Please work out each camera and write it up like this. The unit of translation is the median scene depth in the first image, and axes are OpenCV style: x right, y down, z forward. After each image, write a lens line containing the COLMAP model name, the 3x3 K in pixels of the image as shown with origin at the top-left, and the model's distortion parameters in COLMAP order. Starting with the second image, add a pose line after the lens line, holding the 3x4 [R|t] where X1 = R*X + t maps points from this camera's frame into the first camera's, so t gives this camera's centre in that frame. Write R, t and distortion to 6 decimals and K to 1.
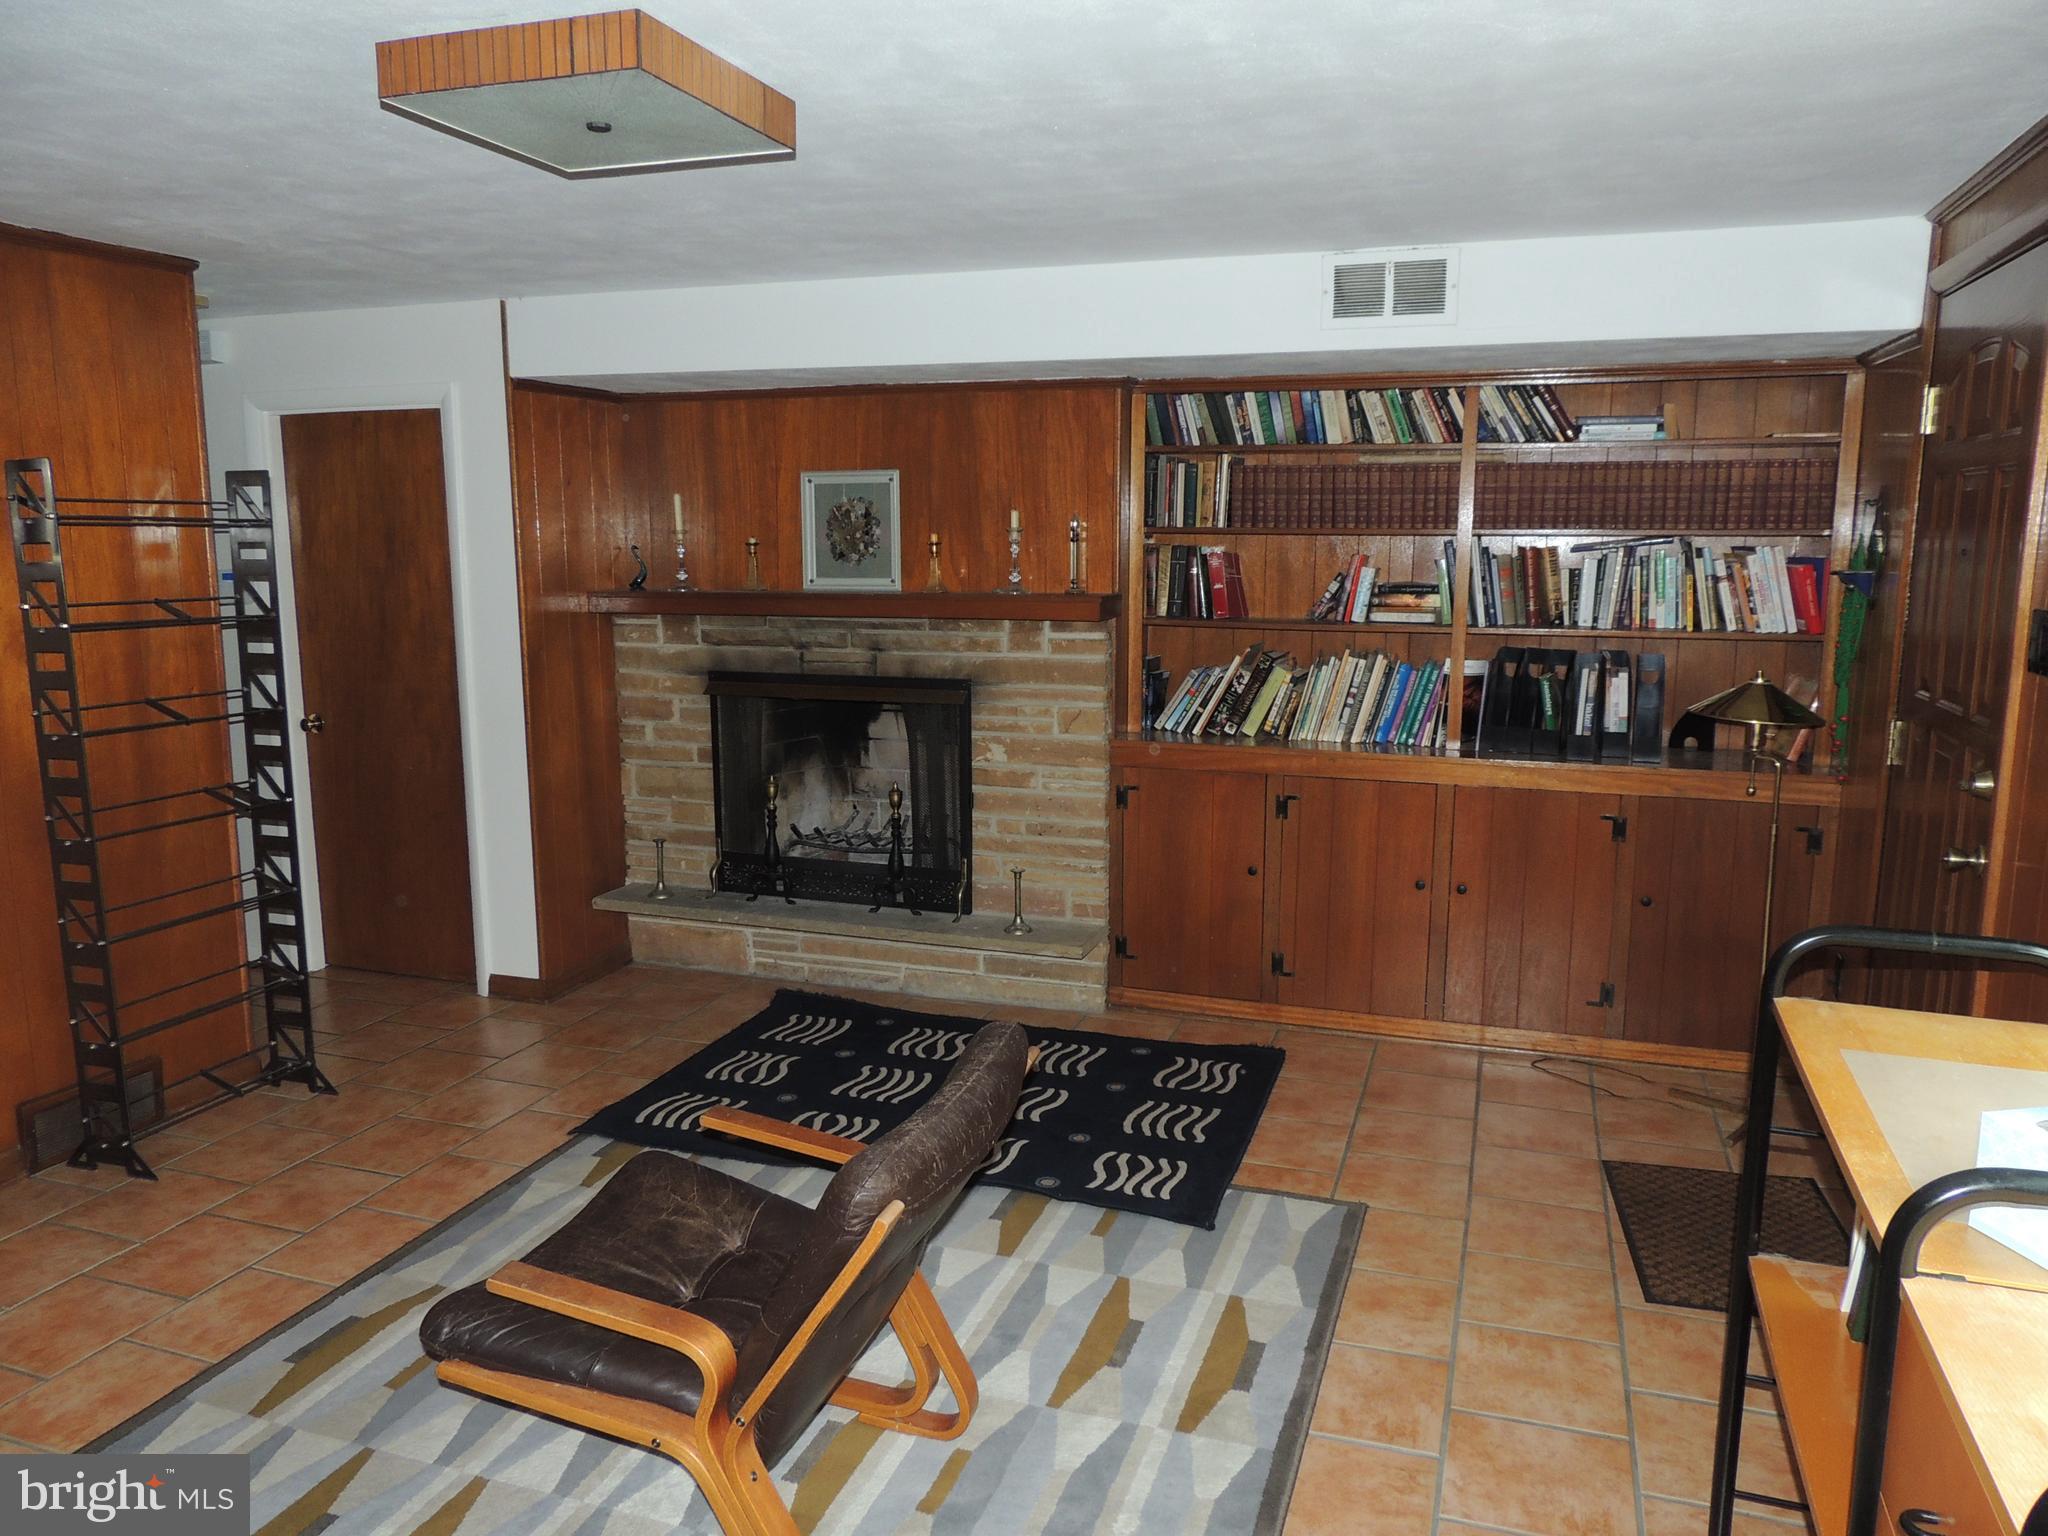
lens RADIAL K [[1463.3, 0, 1025.0], [0, 1463.3, 773.5], [0, 0, 1]] dist [-0.018908, 0.000050]
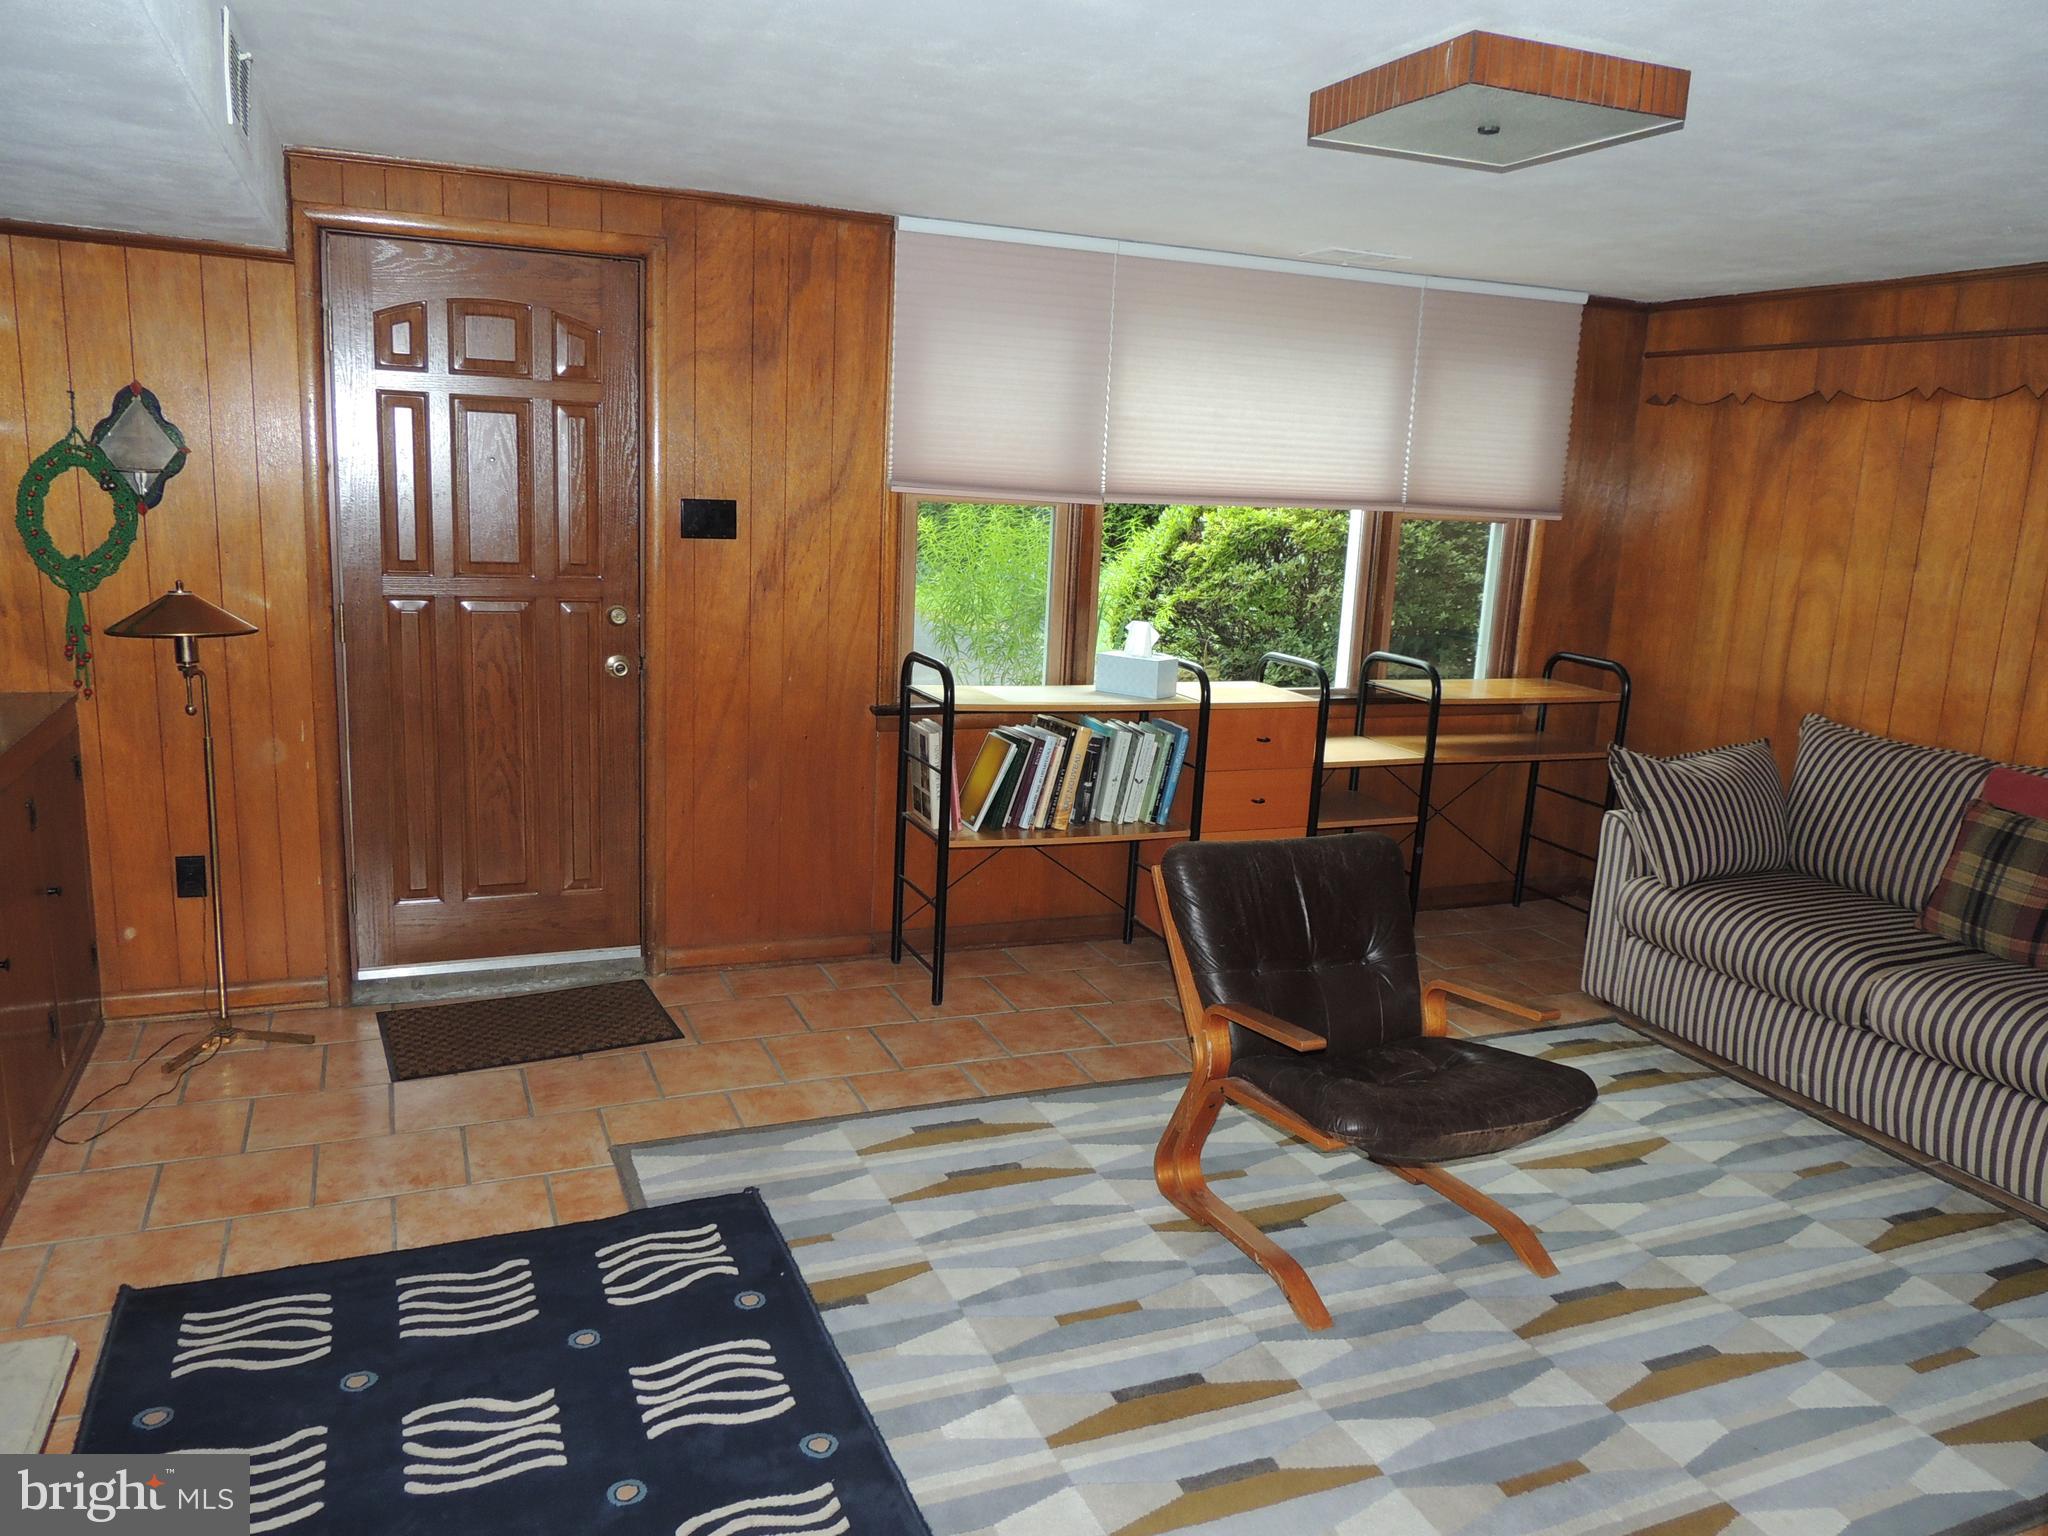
lens RADIAL K [[1463.3, 0, 1025.0], [0, 1463.3, 773.5], [0, 0, 1]] dist [-0.018908, 0.000050]
pose [[-0.668424, -0.187595, 0.719735, -0.506902], [0.071956, 0.946822, 0.313610, -0.189019], [-0.740292, 0.261413, -0.619380, 1.117523]]
